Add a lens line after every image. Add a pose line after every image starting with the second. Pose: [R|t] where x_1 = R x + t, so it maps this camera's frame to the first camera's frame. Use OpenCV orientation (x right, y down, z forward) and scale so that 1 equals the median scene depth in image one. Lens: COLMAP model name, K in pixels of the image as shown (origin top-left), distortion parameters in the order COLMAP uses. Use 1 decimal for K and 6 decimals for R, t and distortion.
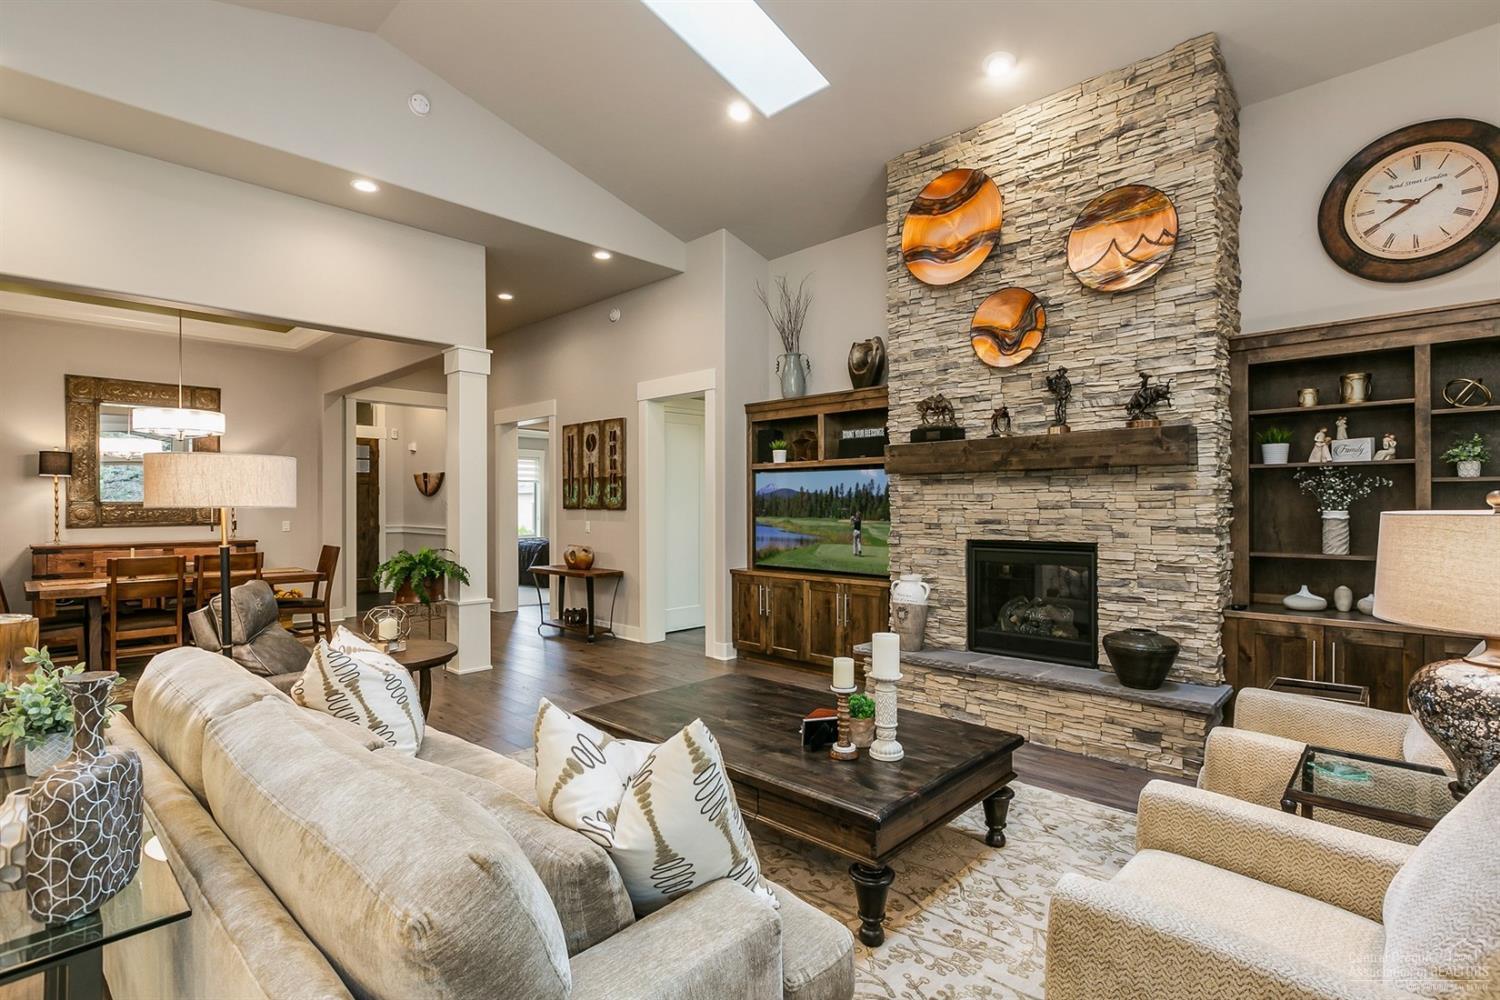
lens RADIAL K [[717.5, 0, 746.7], [0, 717.5, 505.9], [0, 0, 1]] dist [-0.004677, 0.000525]
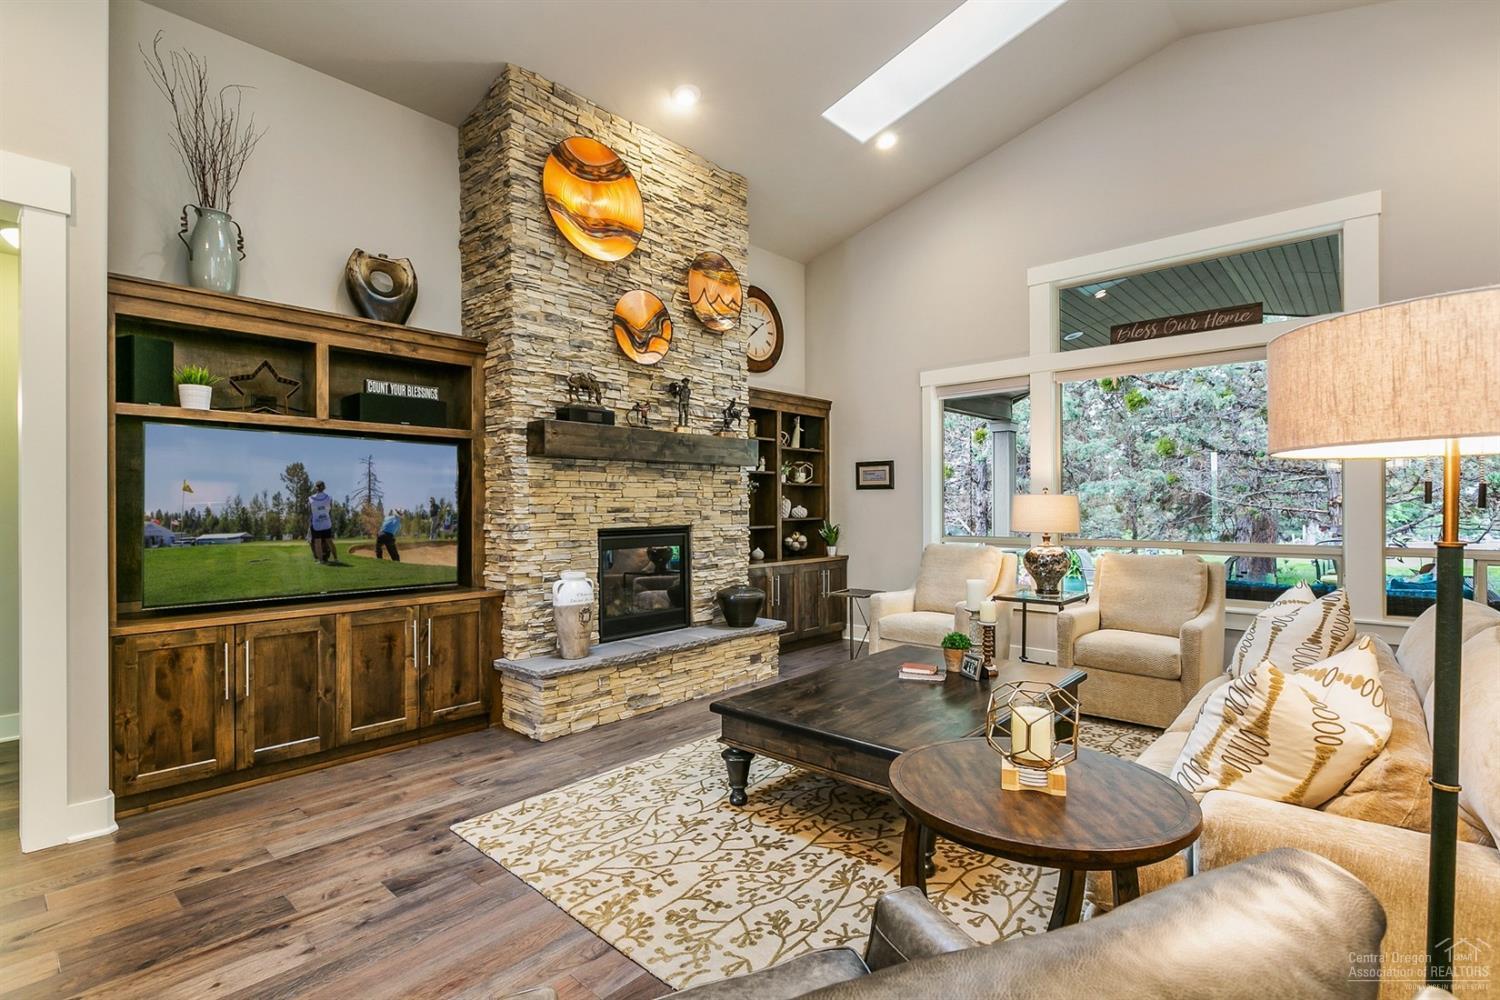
lens RADIAL K [[717.5, 0, 757.9], [0, 717.5, 505.4], [0, 0, 1]] dist [-0.004677, 0.000525]
pose [[-0.046205, 0.004134, 0.998923, -0.677741], [0.007163, 0.999967, -0.003807, 0.020726], [-0.998906, 0.006979, -0.046233, 0.841206]]
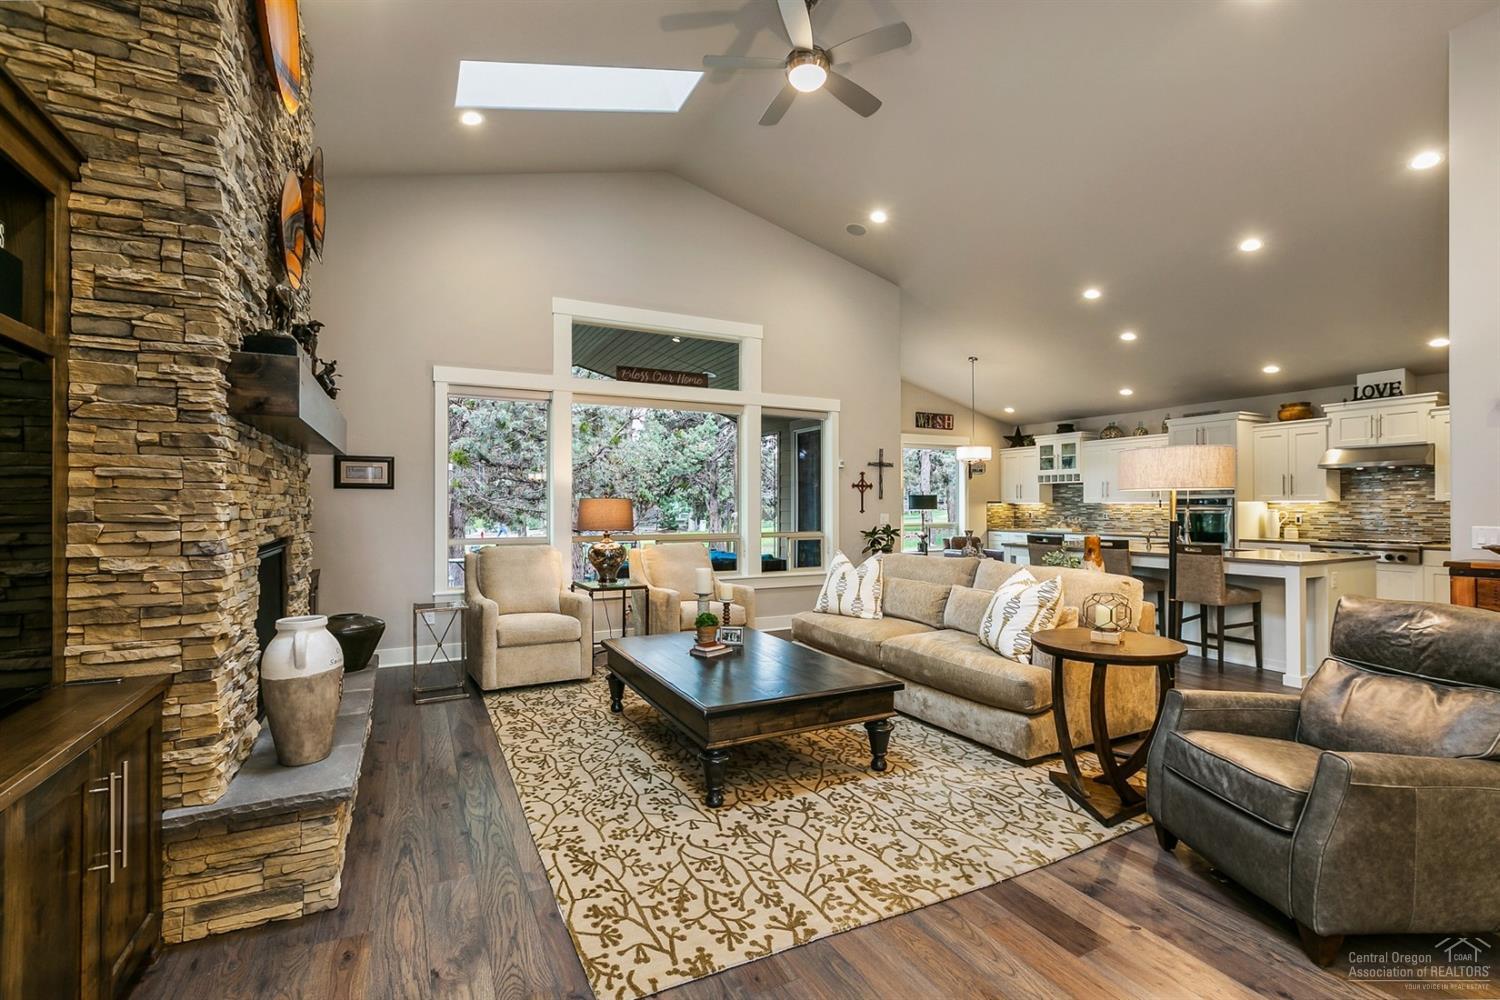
lens RADIAL K [[680.8, 0, 726.6], [0, 680.8, 502.7], [0, 0, 1]] dist [0.002986, 0.000566]
pose [[-0.947873, 0.005709, 0.318597, -0.253990], [0.004704, 0.999981, -0.003924, 0.016910], [-0.318613, -0.002221, -0.947882, 1.389607]]
